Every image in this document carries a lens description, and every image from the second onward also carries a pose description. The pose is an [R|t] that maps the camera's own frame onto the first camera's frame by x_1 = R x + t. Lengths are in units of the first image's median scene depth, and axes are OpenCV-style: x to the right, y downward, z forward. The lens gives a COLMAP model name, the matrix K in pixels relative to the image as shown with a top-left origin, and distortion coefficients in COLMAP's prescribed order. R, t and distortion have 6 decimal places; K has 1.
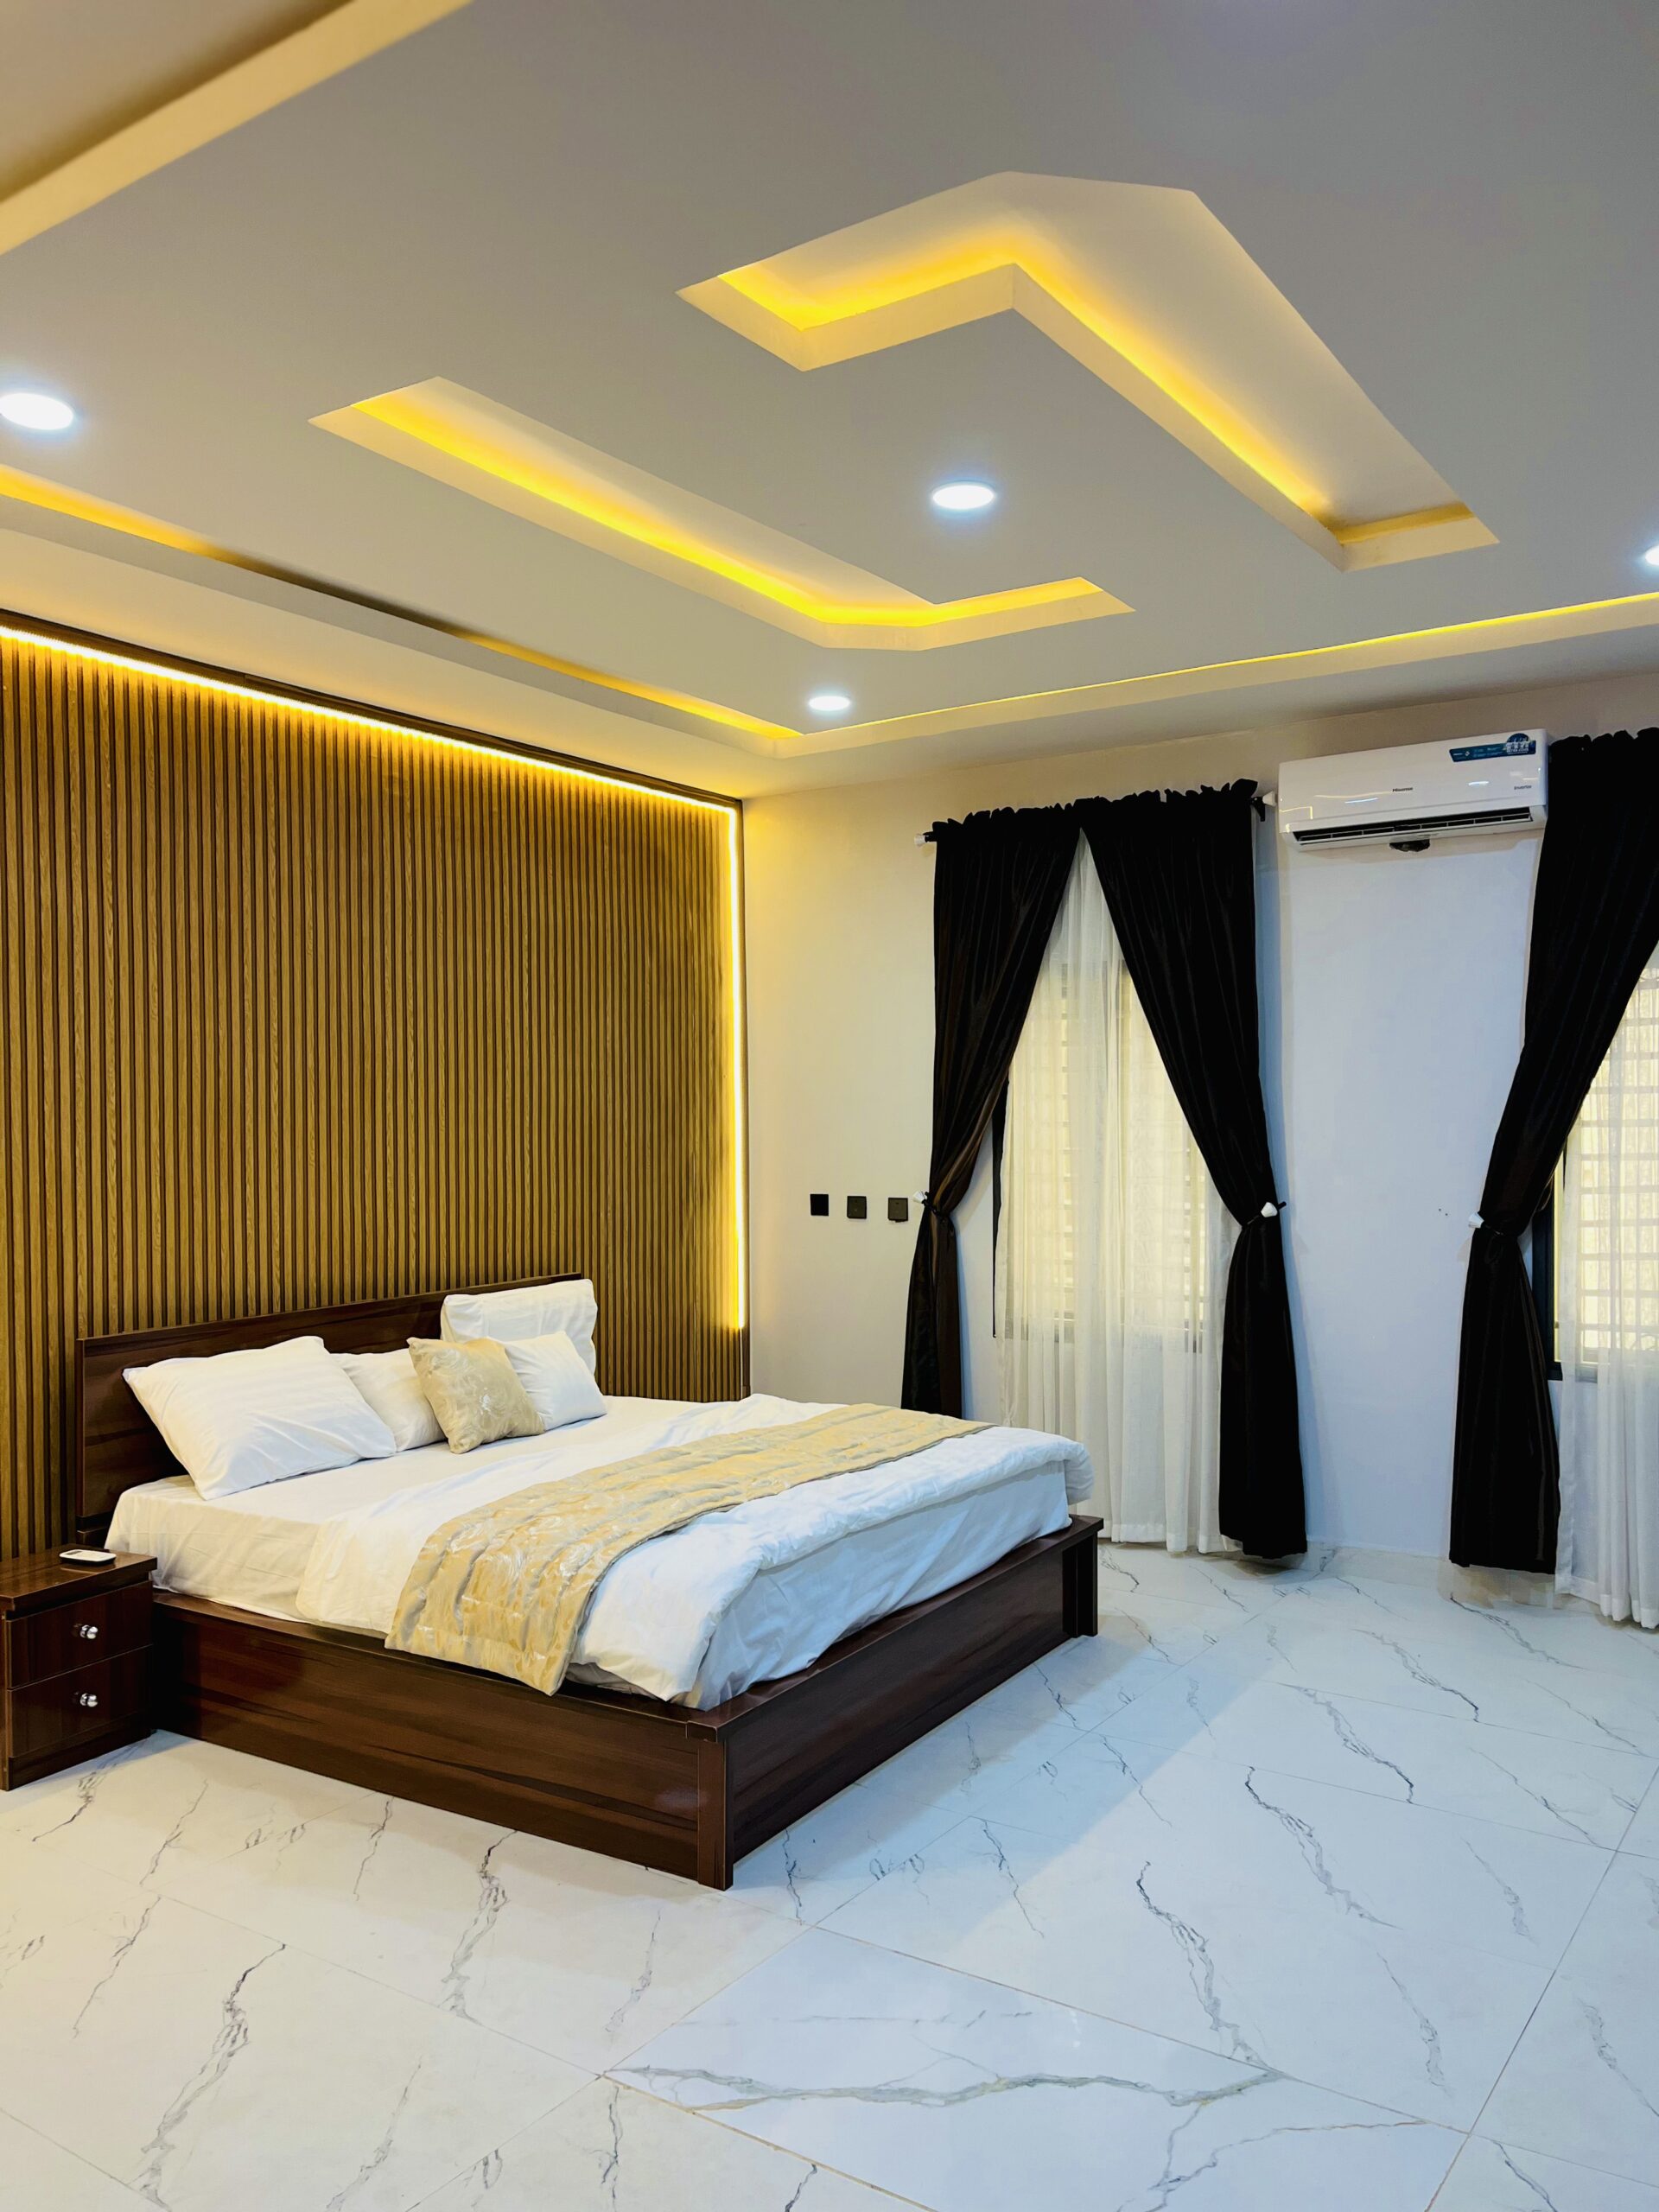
lens RADIAL K [[1722.8, 0, 829.2], [0, 1722.8, 1115.9], [0, 0, 1]] dist [0.050327, -0.028322]
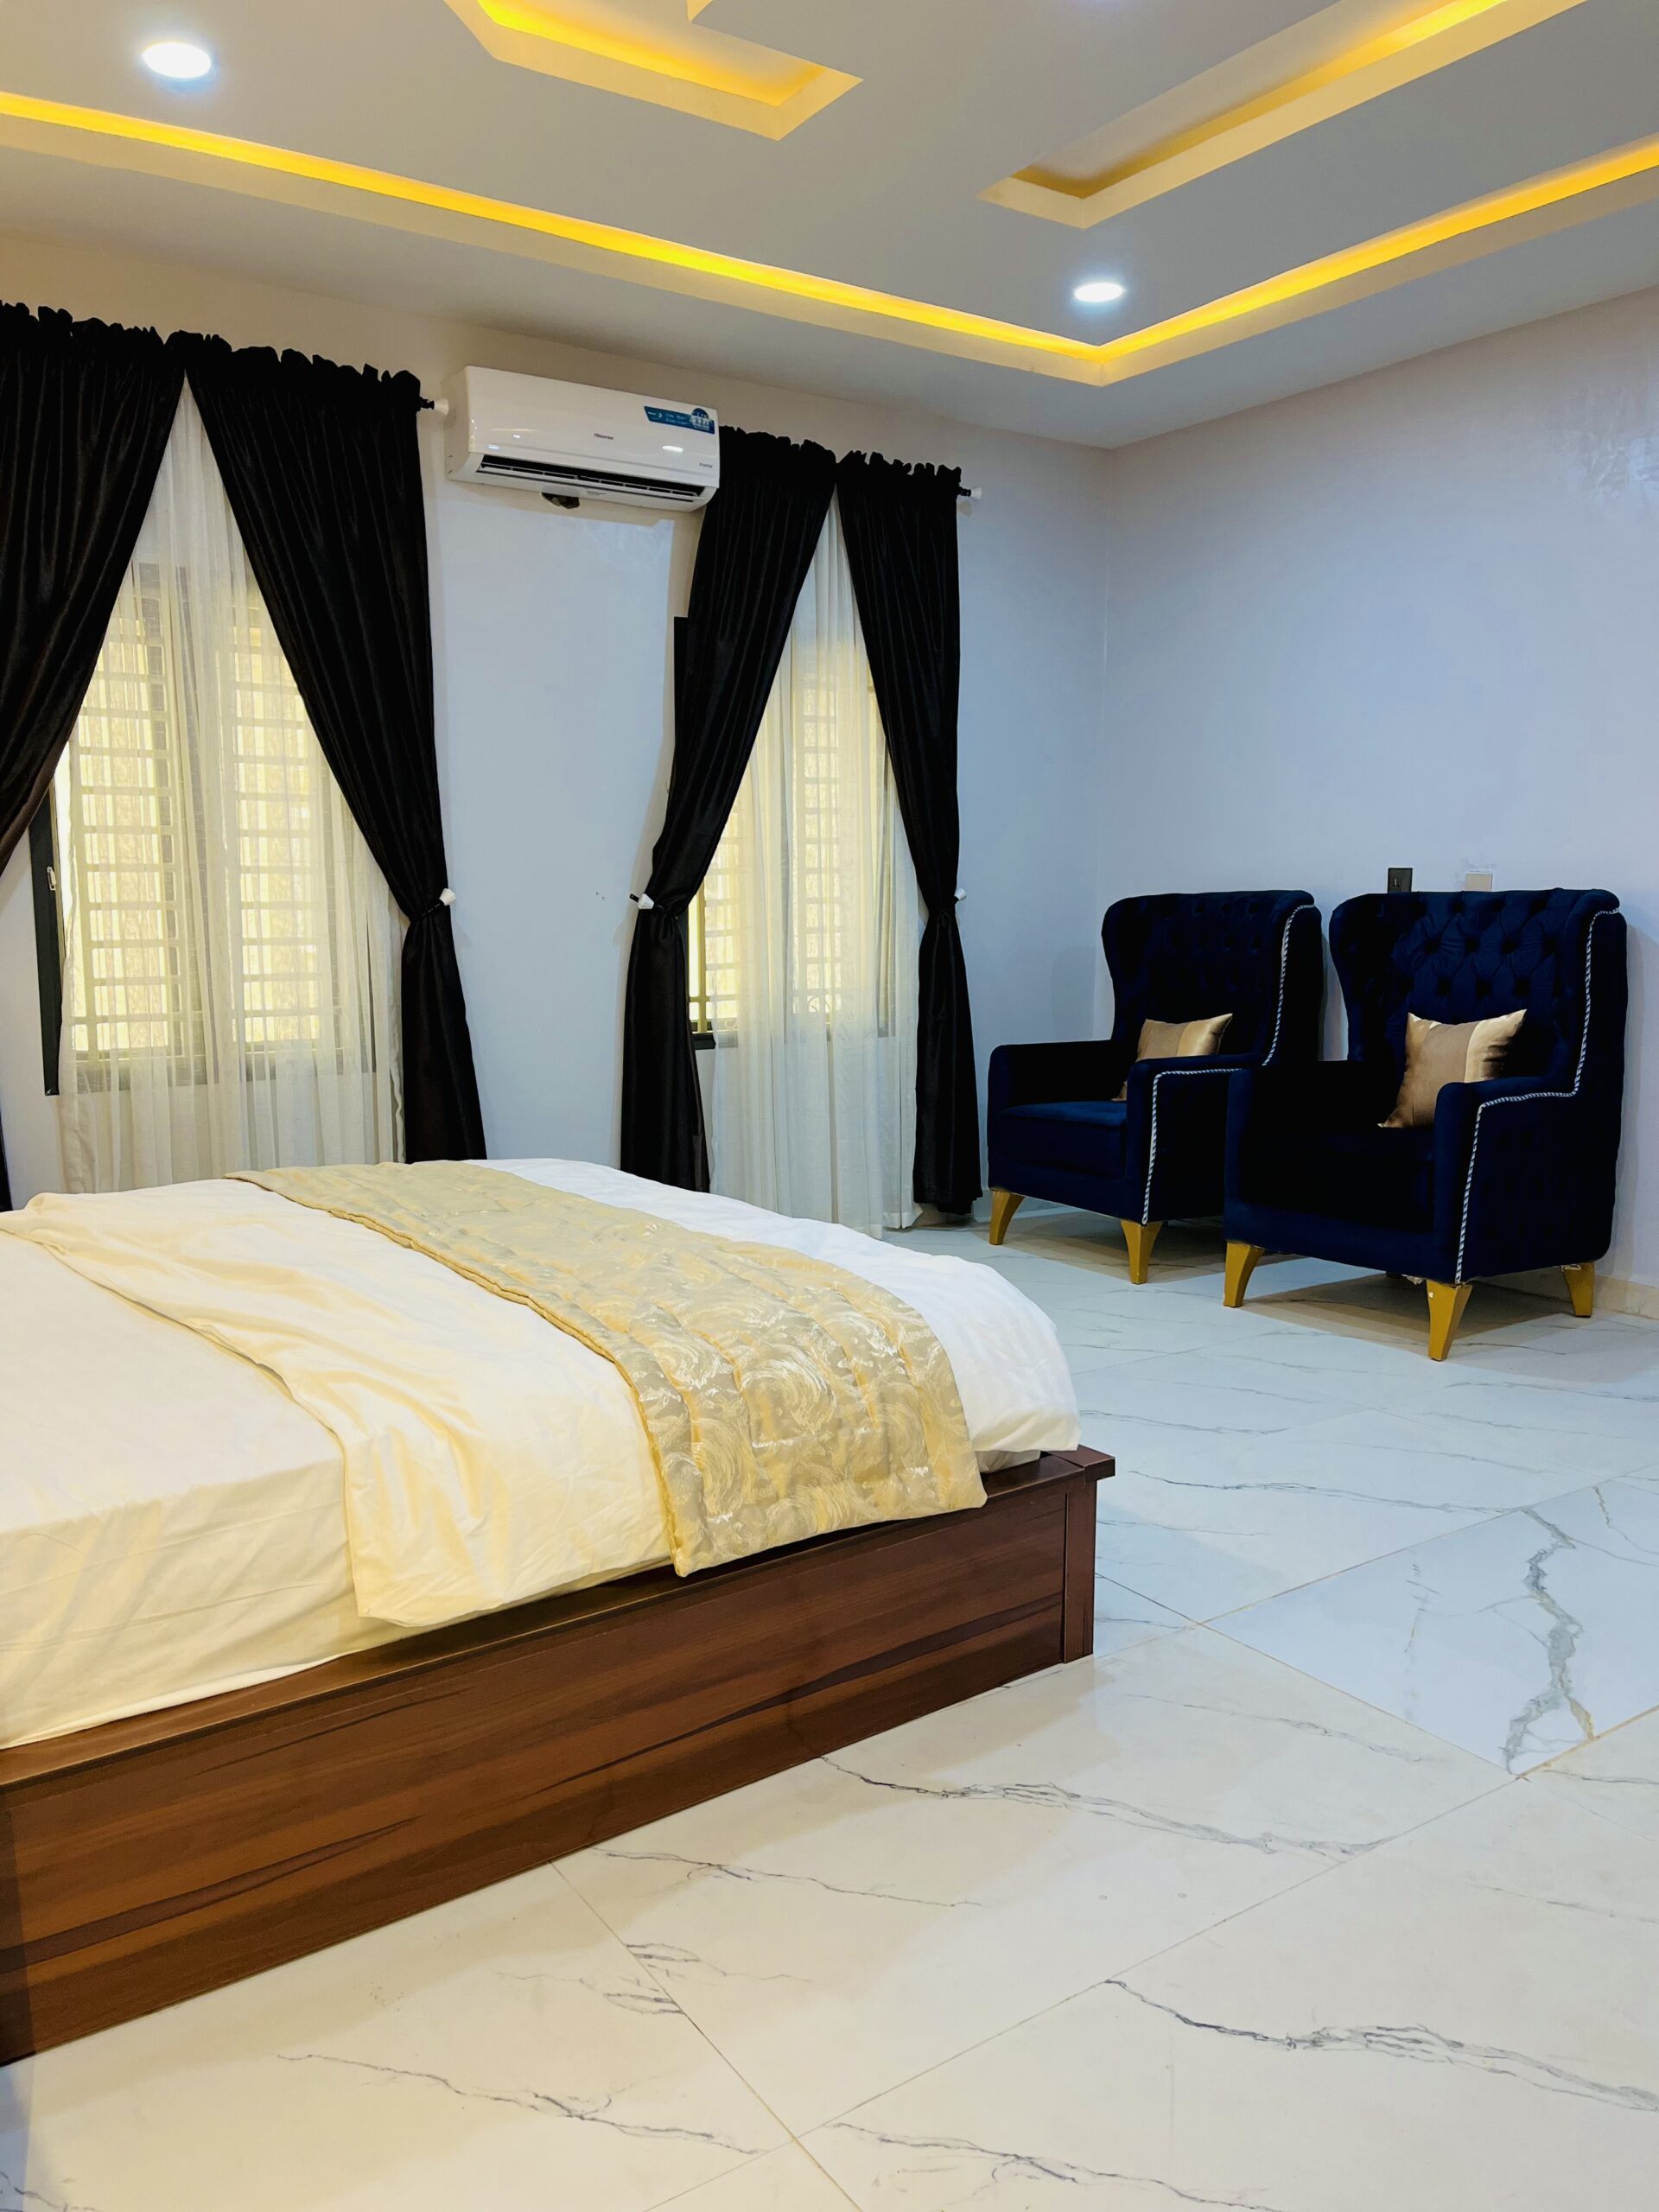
lens RADIAL K [[1722.8, 0, 820.4], [0, 1722.8, 1117.0], [0, 0, 1]] dist [0.050327, -0.028322]
pose [[0.347763, -0.115422, 0.930451, -0.682353], [0.006606, 0.992671, 0.120671, 0.080498], [-0.937559, -0.035819, 0.345976, 0.696839]]
